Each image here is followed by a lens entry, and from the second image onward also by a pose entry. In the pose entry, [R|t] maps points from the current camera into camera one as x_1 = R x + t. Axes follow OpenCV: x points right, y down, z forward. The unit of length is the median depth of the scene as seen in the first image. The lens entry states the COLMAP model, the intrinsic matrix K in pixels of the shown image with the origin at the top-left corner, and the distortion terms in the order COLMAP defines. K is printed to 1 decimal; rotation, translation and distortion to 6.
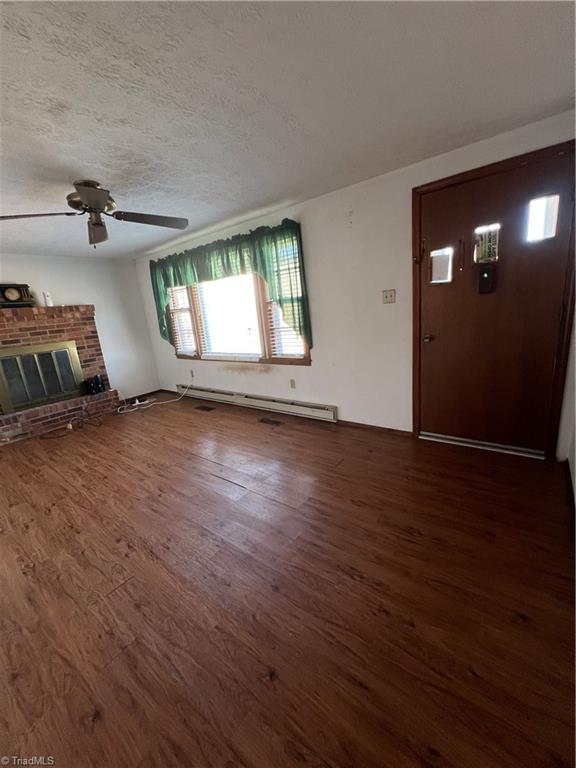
lens RADIAL K [[307.7, 0, 289.0], [0, 307.7, 384.0], [0, 0, 1]] dist [-0.001601, -0.000107]
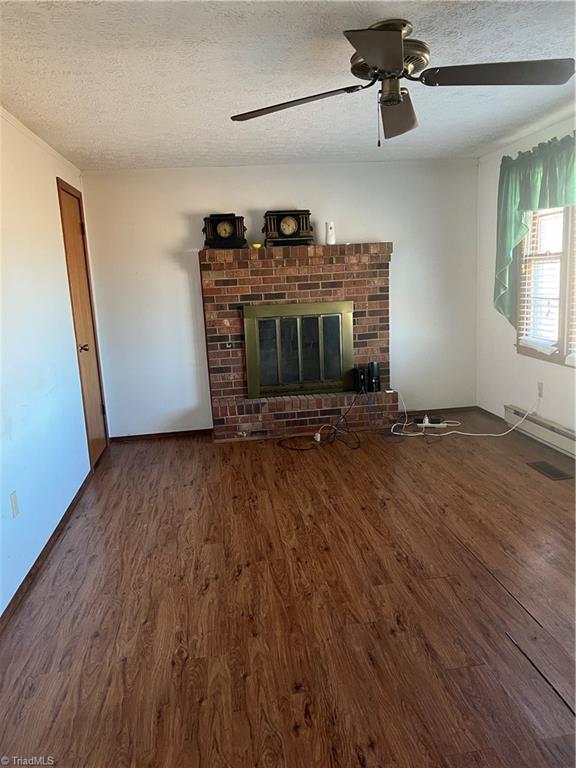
lens RADIAL K [[574.6, 0, 286.6], [0, 574.6, 382.3], [0, 0, 1]] dist [0.041576, -0.035631]
pose [[0.711851, 0.185102, -0.677499, 0.012308], [-0.188232, 0.979636, 0.069874, -0.042703], [0.676636, 0.077787, 0.732197, 0.099414]]
